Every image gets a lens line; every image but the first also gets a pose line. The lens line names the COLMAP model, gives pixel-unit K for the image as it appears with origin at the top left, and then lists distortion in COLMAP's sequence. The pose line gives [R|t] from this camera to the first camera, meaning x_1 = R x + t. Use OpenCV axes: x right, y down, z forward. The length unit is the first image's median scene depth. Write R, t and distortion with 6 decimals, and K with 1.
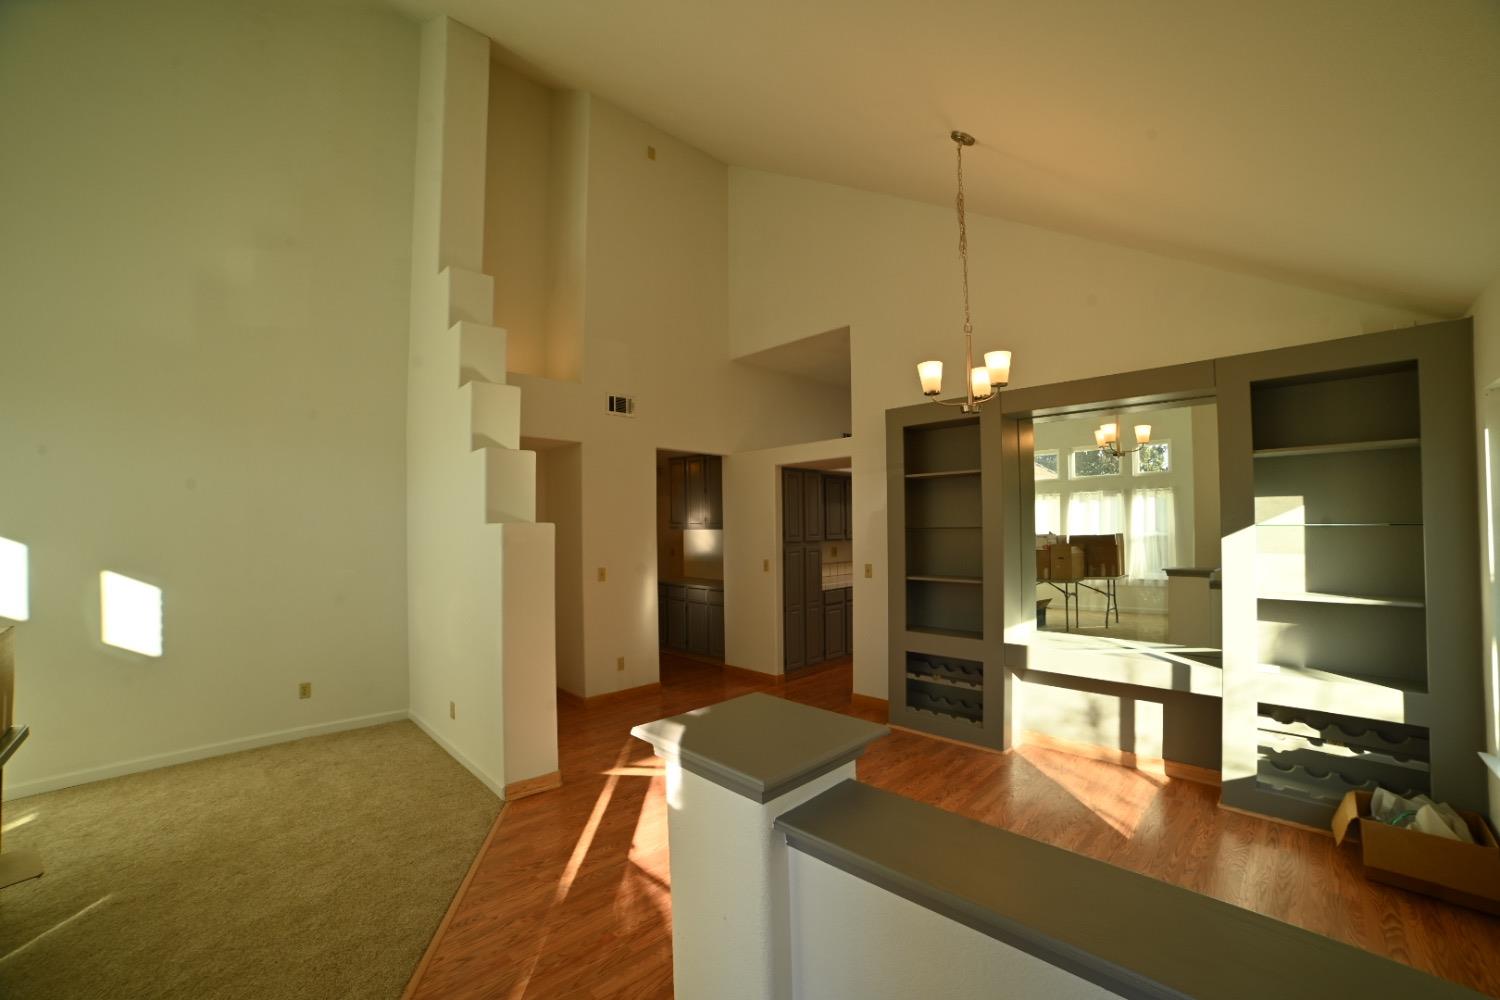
lens RADIAL K [[605.2, 0, 757.1], [0, 605.2, 512.3], [0, 0, 1]] dist [-0.111096, 0.038547]
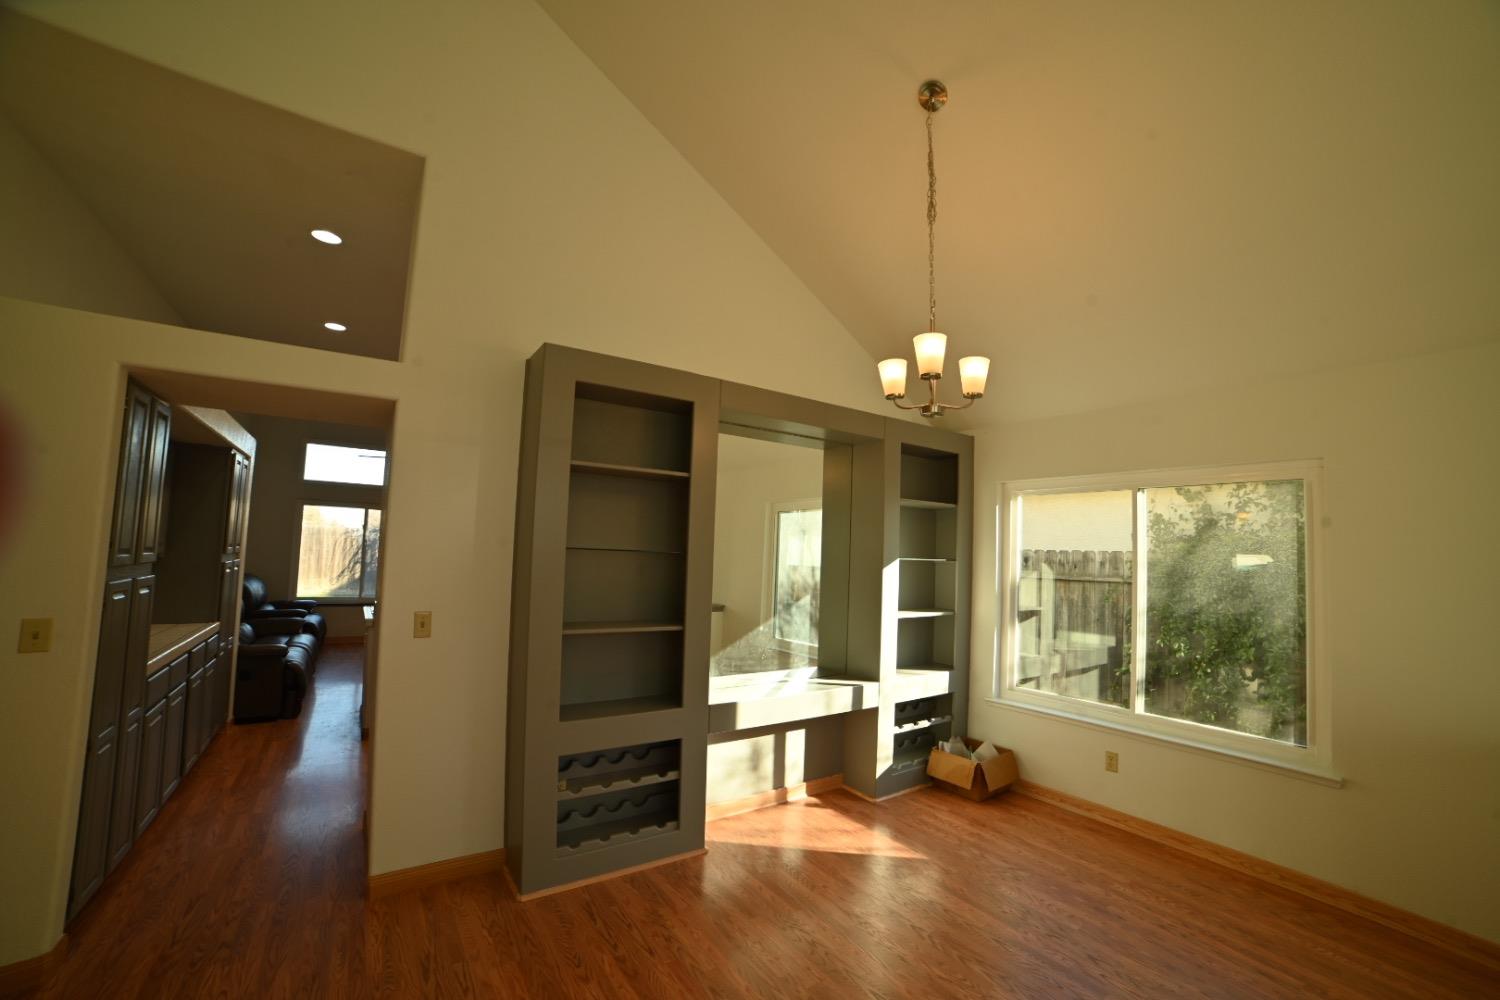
lens RADIAL K [[596.7, 0, 753.3], [0, 596.7, 517.1], [0, 0, 1]] dist [-0.097273, 0.029266]
pose [[0.180130, 0.079800, 0.980400, -0.362966], [-0.055354, 0.995947, -0.070895, 0.032102], [-0.982084, -0.041499, 0.183818, 0.863734]]
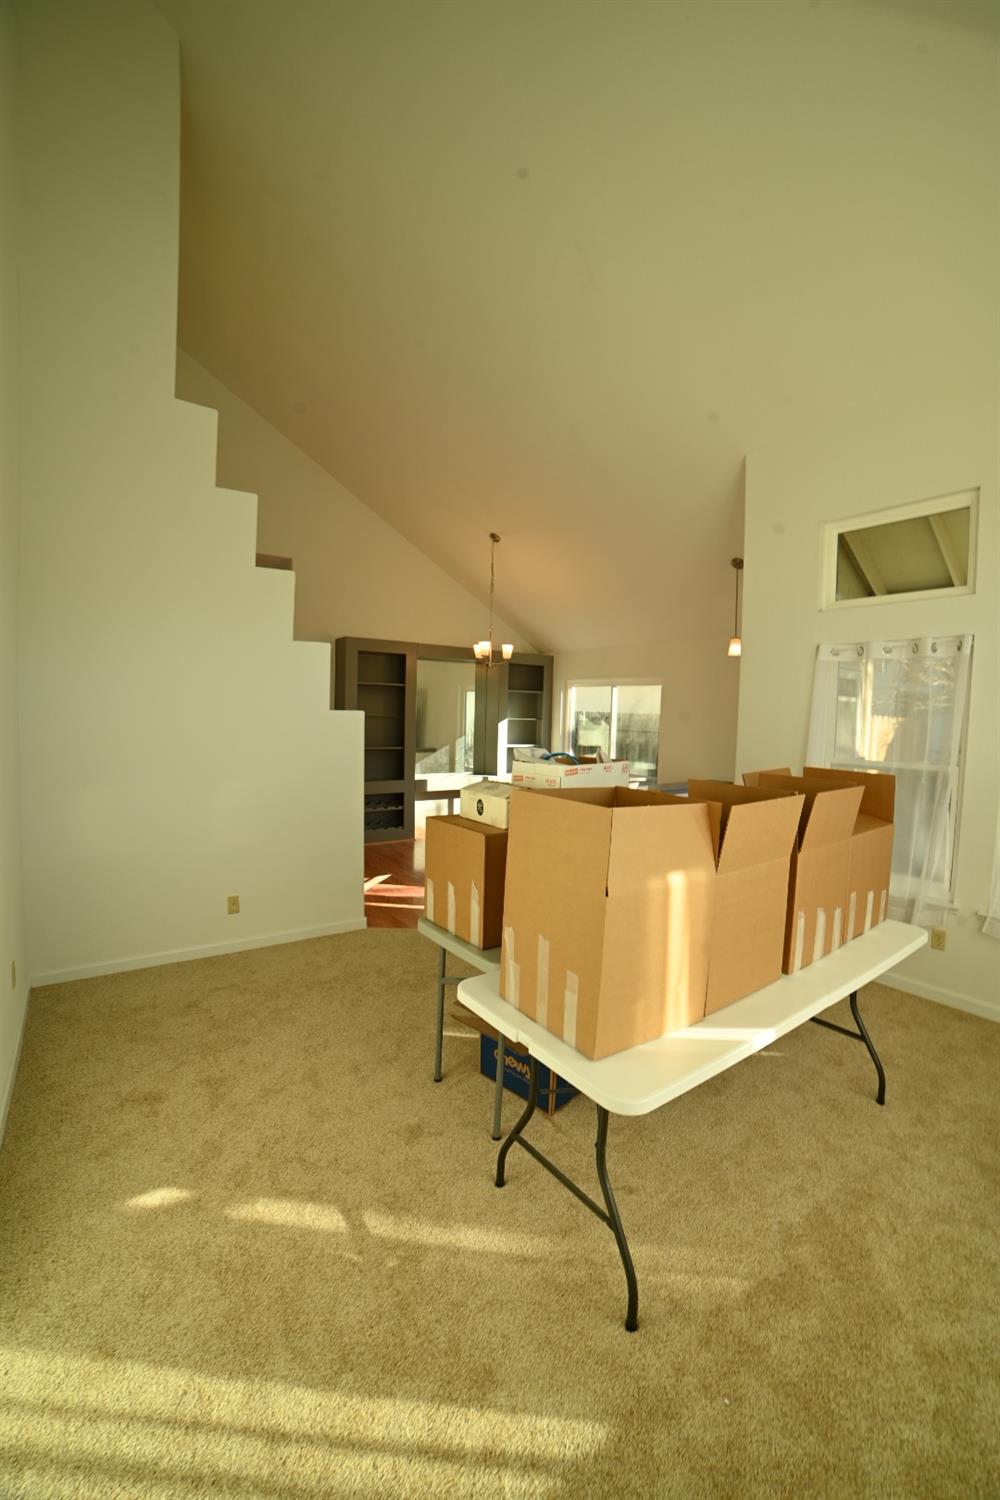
lens RADIAL K [[605.2, 0, 500.0], [0, 605.2, 750.0], [0, 0, 1]] dist [-0.111096, 0.038547]
pose [[0.159104, -0.033563, 0.986691, -1.493351], [-0.044734, 0.998150, 0.041166, 0.040671], [-0.986248, -0.050688, 0.157308, 0.472270]]
